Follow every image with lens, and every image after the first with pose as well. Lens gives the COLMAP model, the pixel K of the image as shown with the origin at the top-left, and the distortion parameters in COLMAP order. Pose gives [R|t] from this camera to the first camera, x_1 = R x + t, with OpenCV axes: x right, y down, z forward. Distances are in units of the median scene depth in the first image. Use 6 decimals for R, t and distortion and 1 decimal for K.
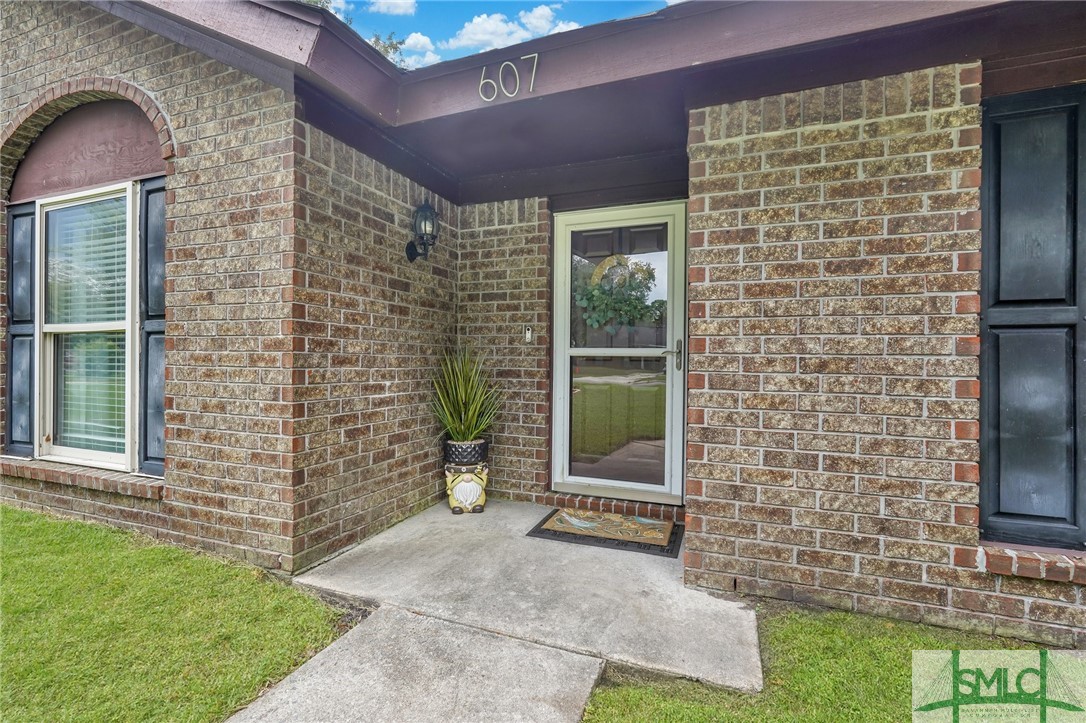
lens RADIAL K [[488.7, 0, 543.0], [0, 488.7, 364.2], [0, 0, 1]] dist [-0.011707, 0.005756]
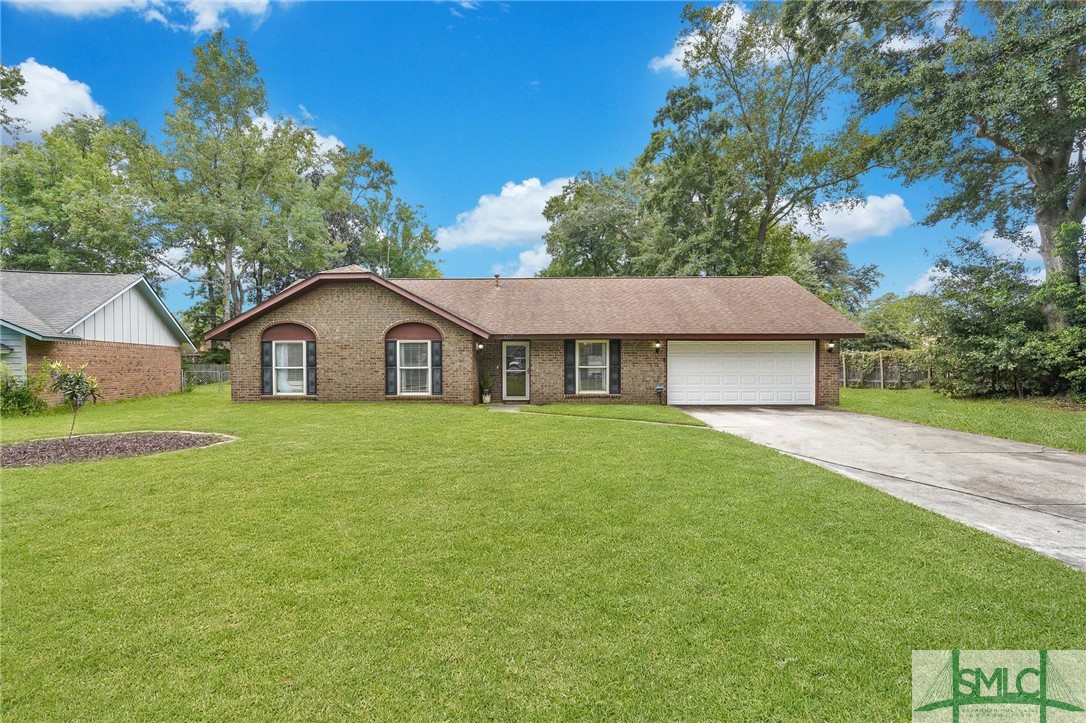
lens RADIAL K [[488.7, 0, 540.7], [0, 488.7, 371.5], [0, 0, 1]] dist [-0.011707, 0.005756]
pose [[0.946043, -0.016028, 0.323643, -1.474616], [0.013515, 0.999859, 0.010010, -0.076965], [-0.323758, -0.005096, 0.946126, -4.568679]]
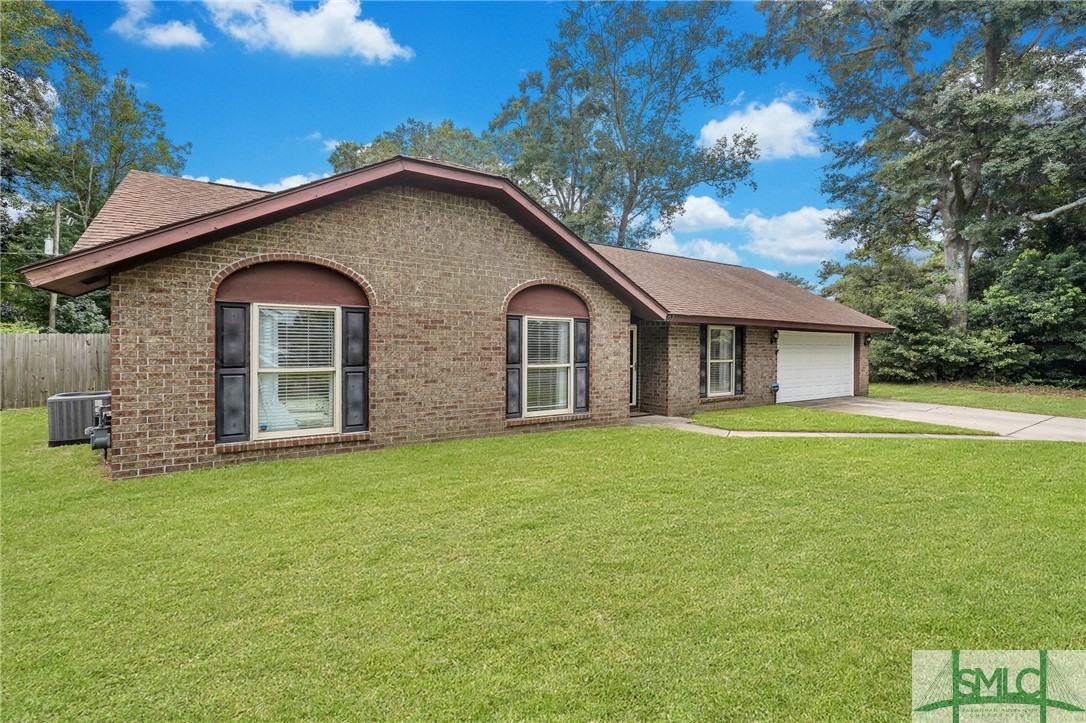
lens RADIAL K [[488.7, 0, 531.0], [0, 488.7, 351.7], [0, 0, 1]] dist [-0.011707, 0.005756]
pose [[0.589344, -0.015381, 0.807736, -3.596270], [0.002472, 0.999848, 0.017235, -0.226518], [-0.807878, -0.008161, 0.589293, -0.616785]]
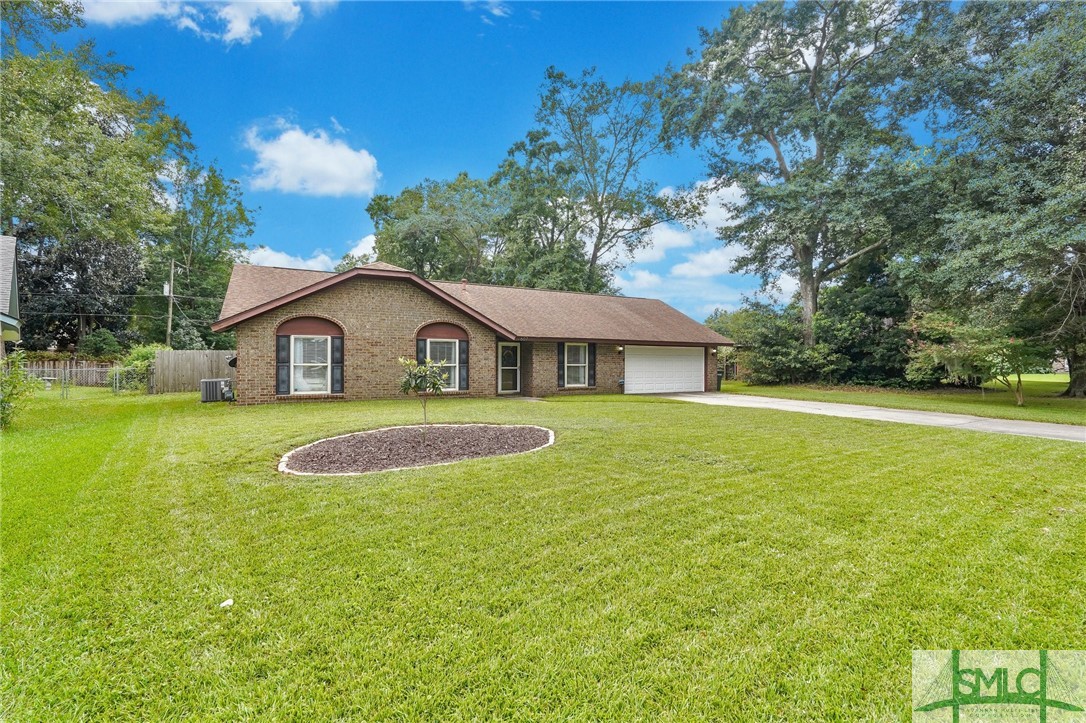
lens RADIAL K [[488.7, 0, 533.6], [0, 488.7, 361.7], [0, 0, 1]] dist [-0.011707, 0.005756]
pose [[0.661992, -0.006223, 0.749485, -4.703835], [0.006437, 0.999976, 0.002617, -0.131541], [-0.749483, 0.003092, 0.662016, -3.576407]]
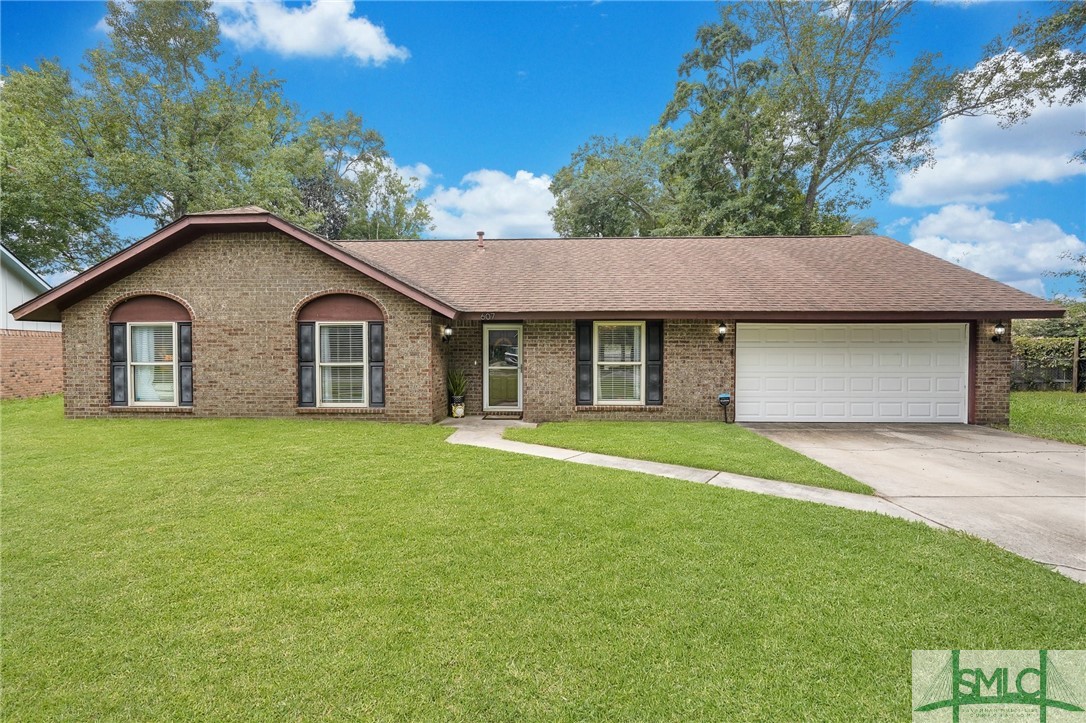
lens RADIAL K [[488.7, 0, 543.2], [0, 488.7, 363.0], [0, 0, 1]] dist [-0.011707, 0.005756]
pose [[0.949368, -0.016572, 0.313730, -0.766390], [0.011889, 0.999788, 0.016837, -0.134636], [-0.313942, -0.012254, 0.949363, -2.708570]]
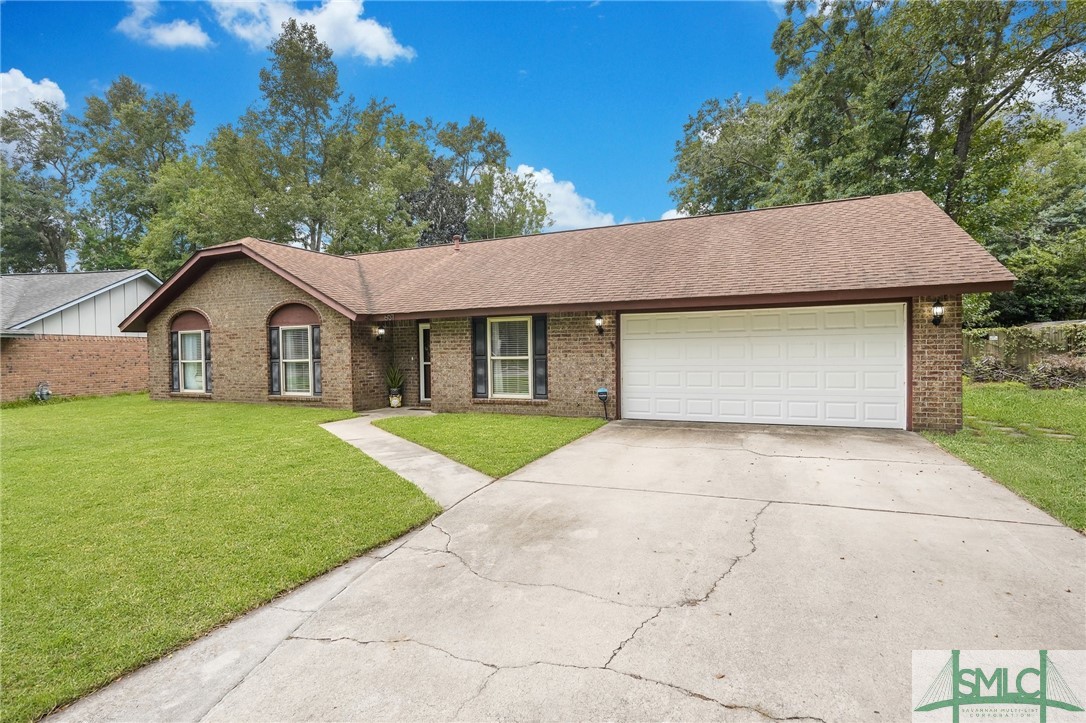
lens RADIAL K [[518.2, 0, 536.1], [0, 518.2, 358.6], [0, 0, 1]] dist [-0.005450, 0.001510]
pose [[0.998493, -0.026545, -0.048027, 1.310887], [0.027134, 0.999564, 0.011653, -0.098408], [0.047697, -0.012939, 0.998778, -3.388453]]
